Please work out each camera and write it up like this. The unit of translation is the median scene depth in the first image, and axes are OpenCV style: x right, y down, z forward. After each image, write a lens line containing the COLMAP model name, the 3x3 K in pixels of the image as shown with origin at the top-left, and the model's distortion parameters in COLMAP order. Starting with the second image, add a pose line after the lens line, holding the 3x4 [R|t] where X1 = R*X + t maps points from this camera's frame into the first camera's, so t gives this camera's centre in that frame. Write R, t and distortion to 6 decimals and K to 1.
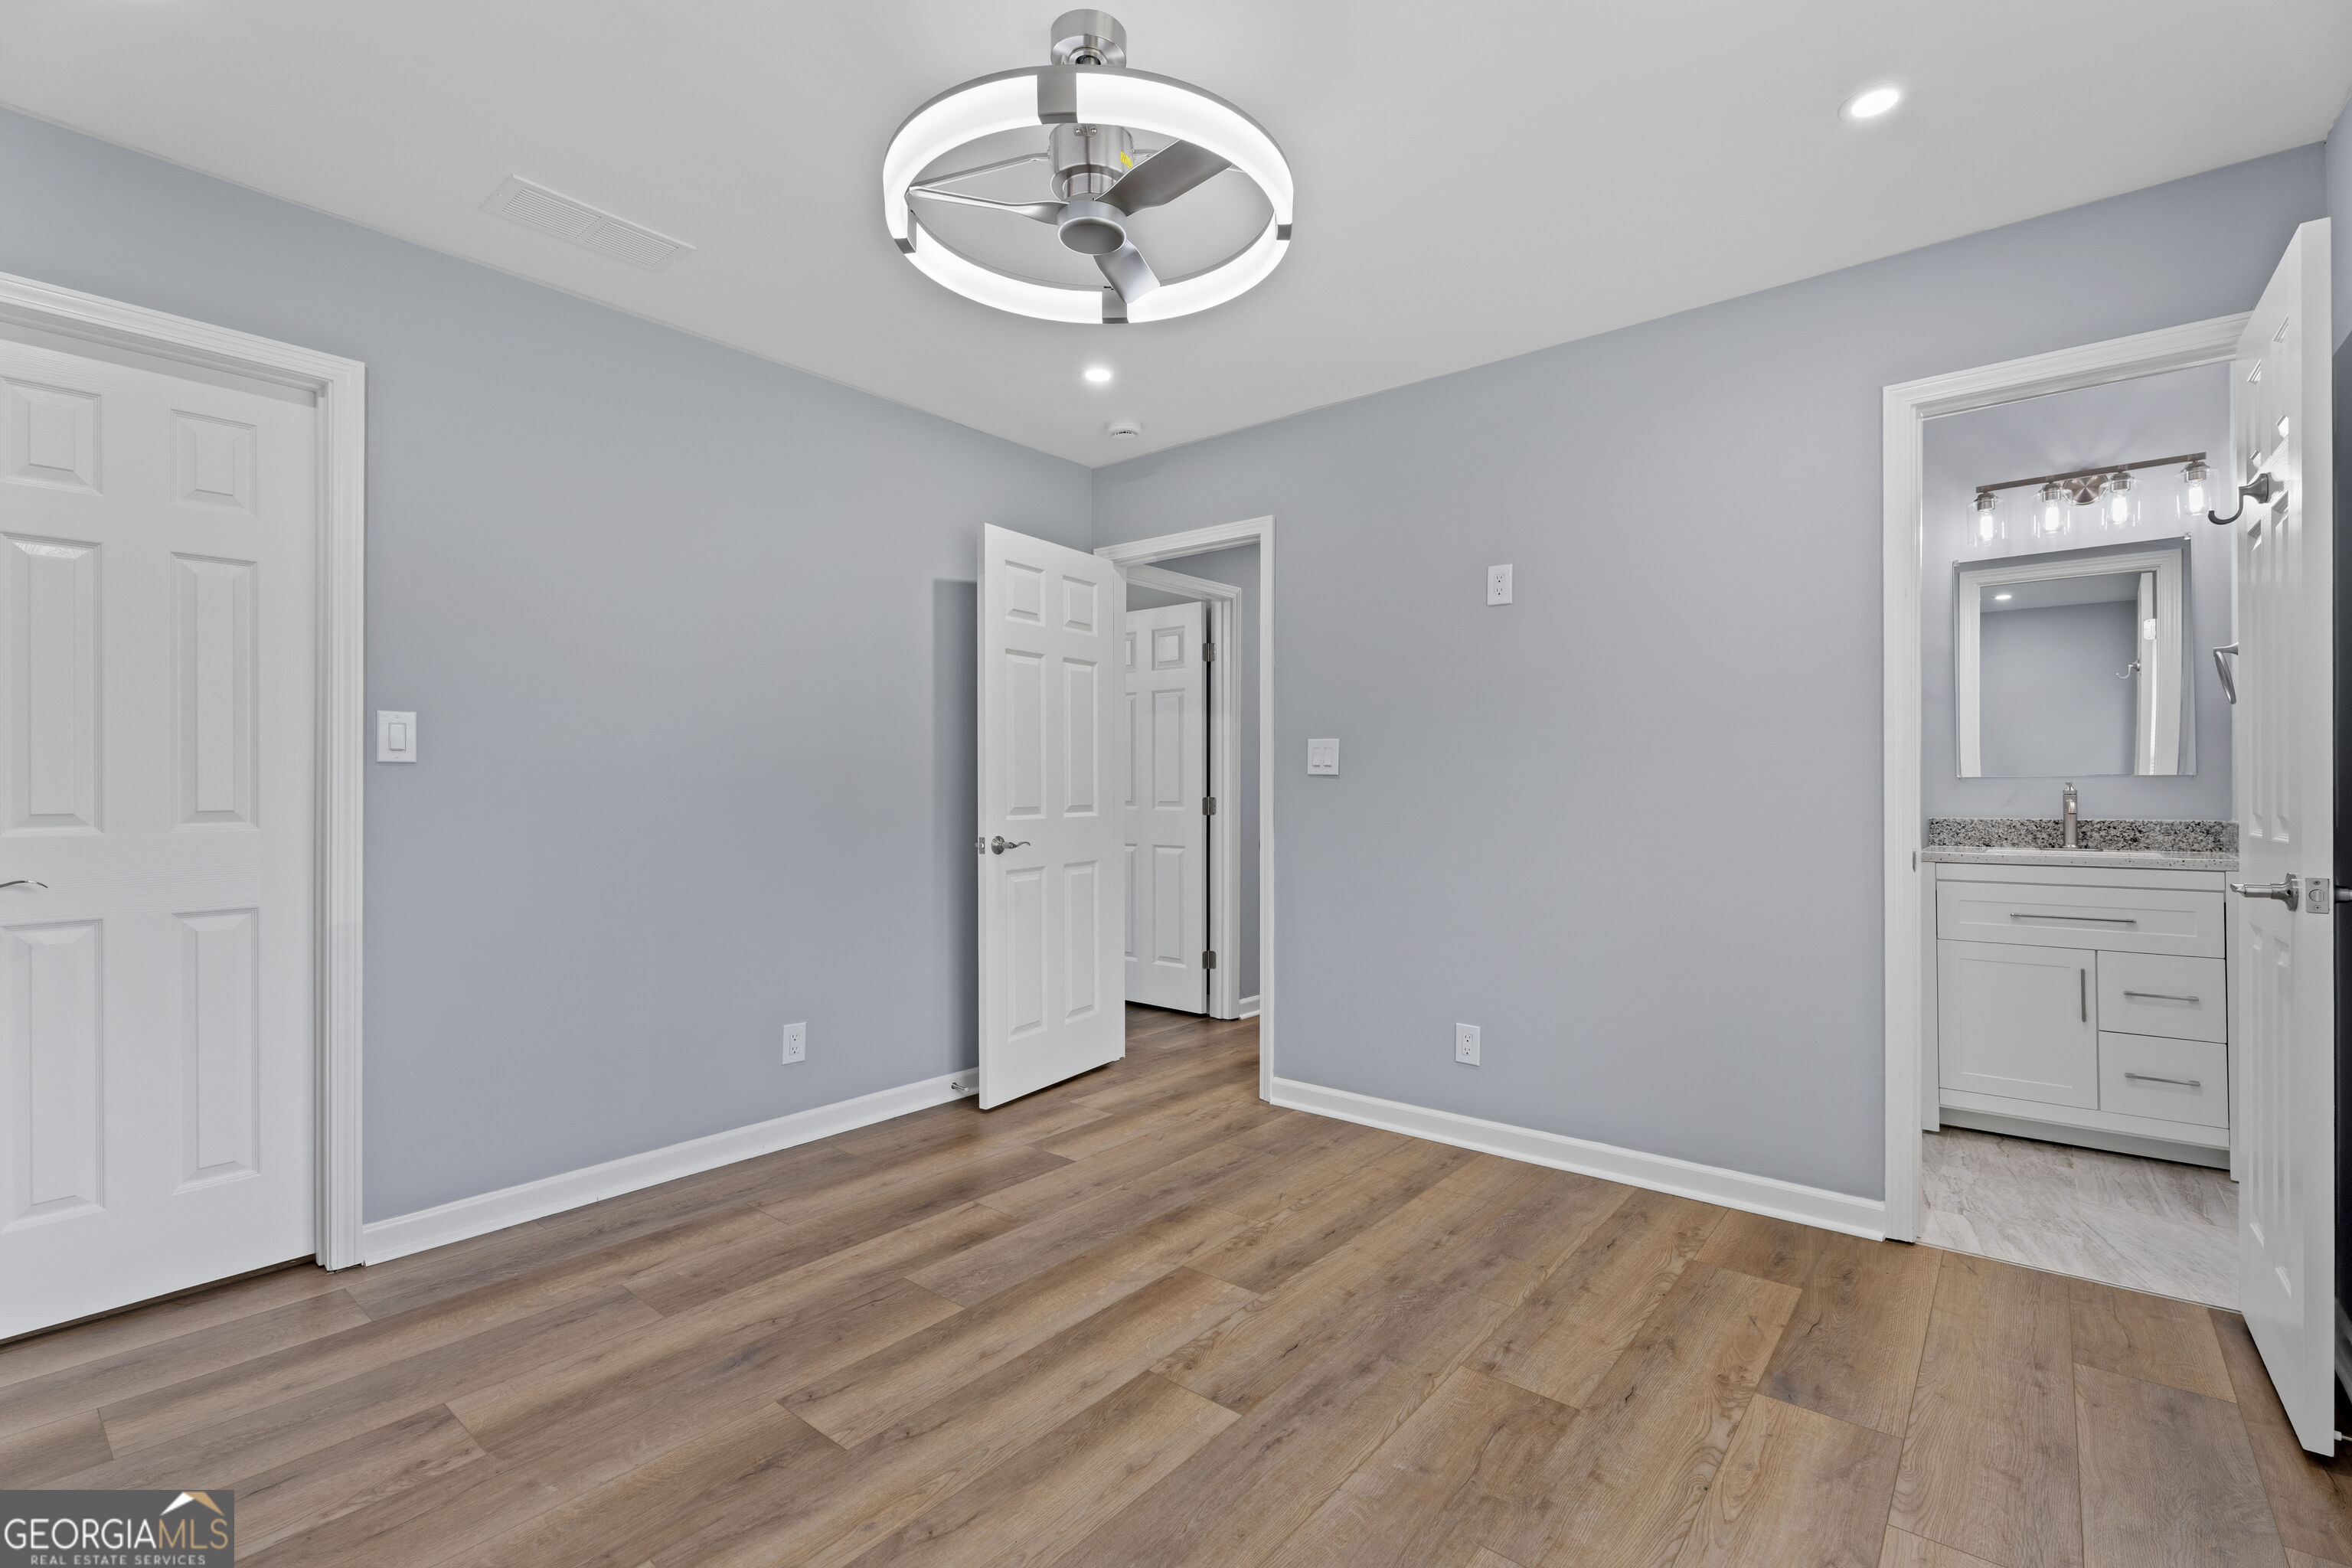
lens RADIAL K [[1055.6, 0, 1177.1], [0, 1055.6, 773.0], [0, 0, 1]] dist [-0.002179, 0.002022]
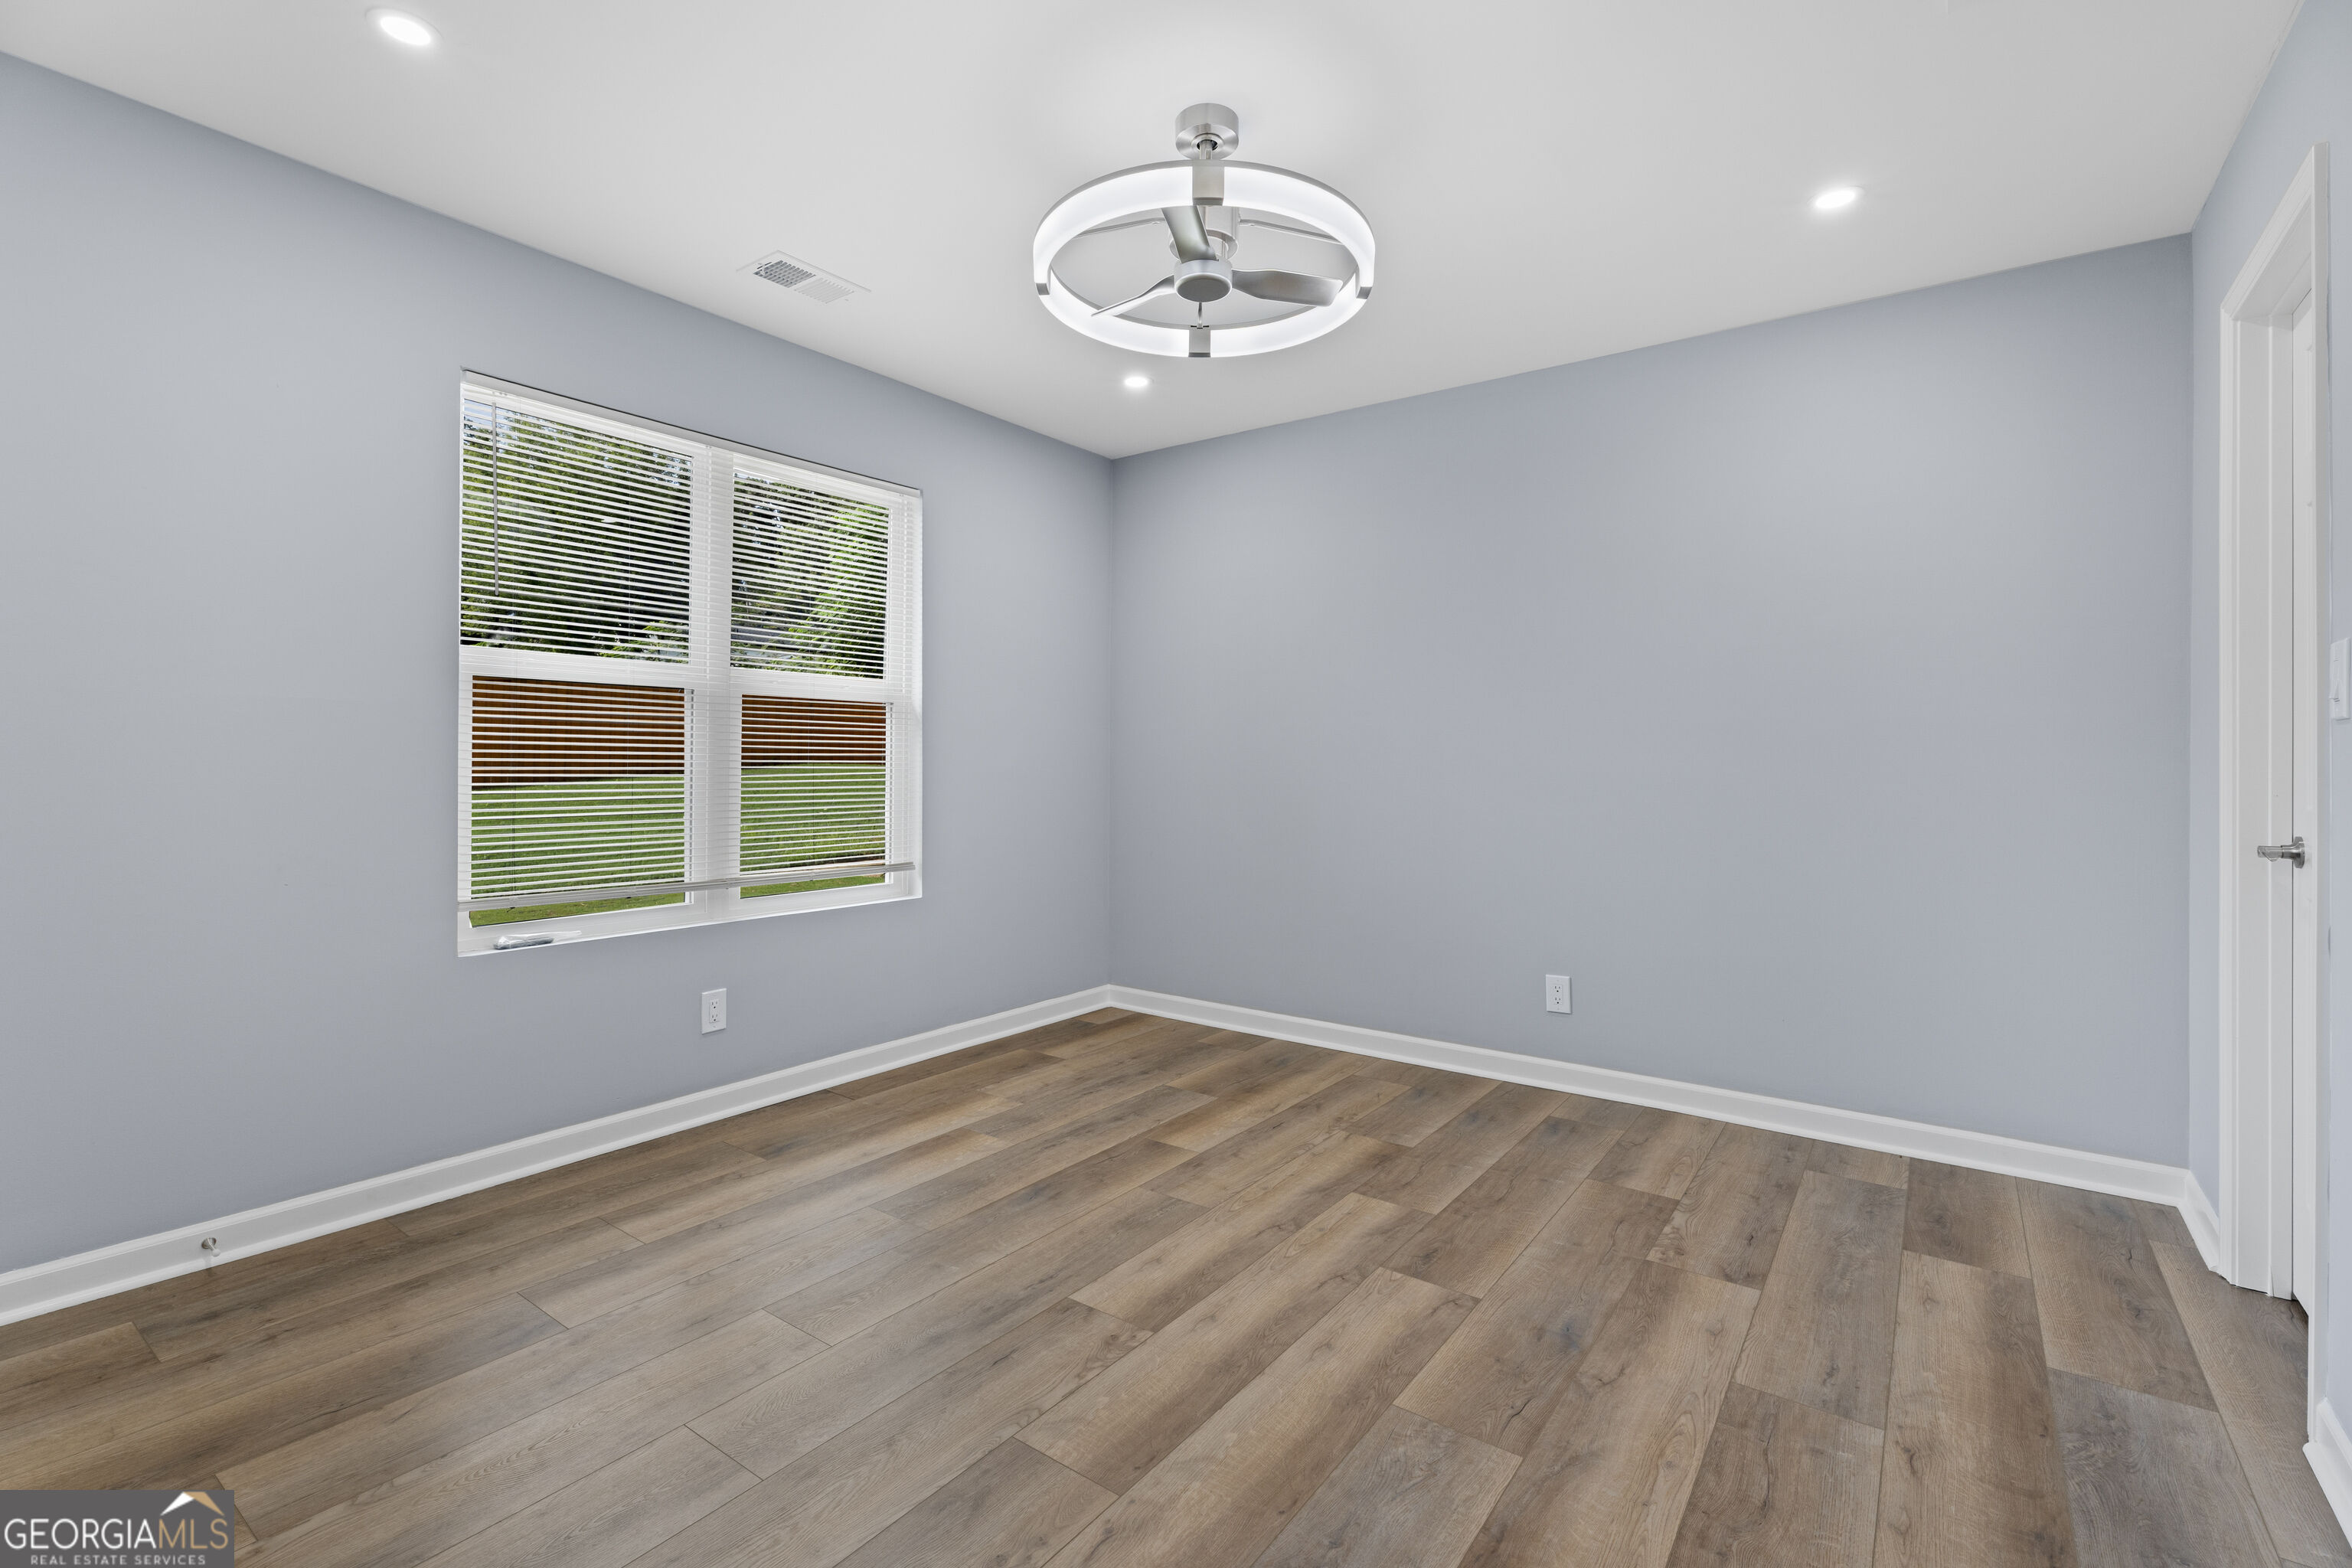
lens RADIAL K [[1055.6, 0, 1177.1], [0, 1055.6, 773.0], [0, 0, 1]] dist [-0.002179, 0.002022]
pose [[-0.998066, -0.006048, -0.061871, 0.016289], [-0.005802, 0.999975, -0.004160, 0.038800], [0.061894, -0.003793, -0.998076, 2.028901]]
